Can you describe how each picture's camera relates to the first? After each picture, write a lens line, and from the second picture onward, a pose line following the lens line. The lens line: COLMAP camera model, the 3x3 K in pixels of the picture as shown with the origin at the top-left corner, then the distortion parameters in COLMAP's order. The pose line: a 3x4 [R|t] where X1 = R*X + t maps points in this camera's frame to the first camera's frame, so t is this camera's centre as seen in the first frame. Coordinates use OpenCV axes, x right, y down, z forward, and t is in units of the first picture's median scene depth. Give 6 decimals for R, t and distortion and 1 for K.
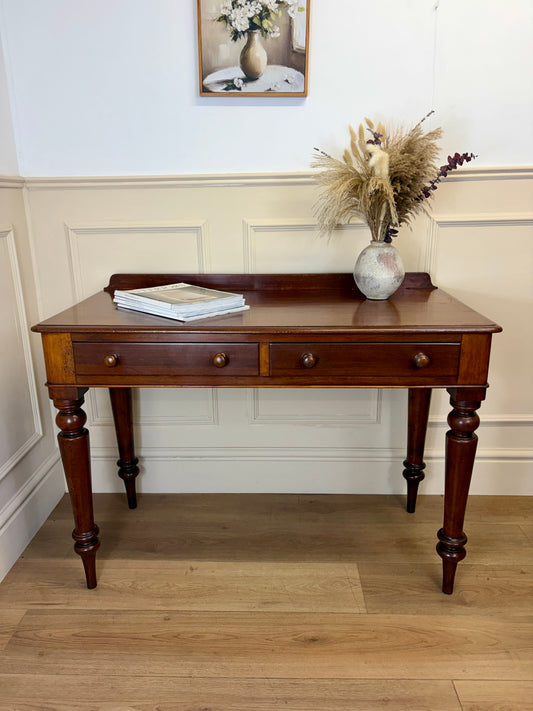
lens RADIAL K [[529.7, 0, 262.6], [0, 529.7, 360.0], [0, 0, 1]] dist [0.014104, -0.005583]
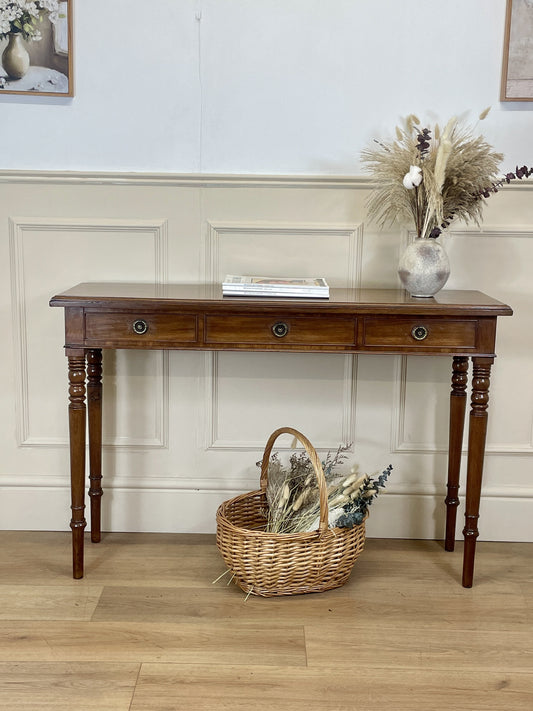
lens RADIAL K [[901.2, 0, 263.3], [0, 901.2, 348.0], [0, 0, 1]] dist [0.033569, 0.020831]
pose [[0.998984, 0.027476, 0.035729, 0.400465], [-0.023222, 0.993155, -0.114475, 0.151701], [-0.038630, 0.113529, 0.992783, -0.638553]]
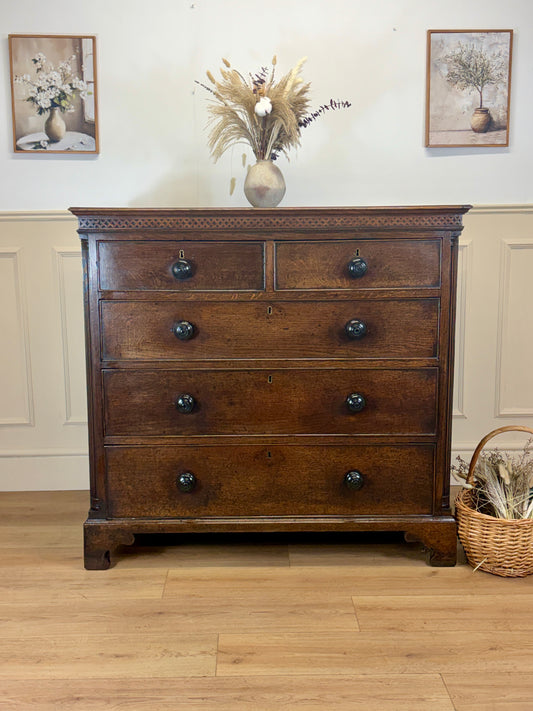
lens RADIAL K [[827.9, 0, 264.7], [0, 827.9, 352.3], [0, 0, 1]] dist [-0.006582, 0.007611]
pose [[0.998603, -0.004936, 0.052615, 0.388560], [0.011799, 0.991320, -0.130941, 0.254342], [-0.051512, 0.131379, 0.989993, -0.967303]]
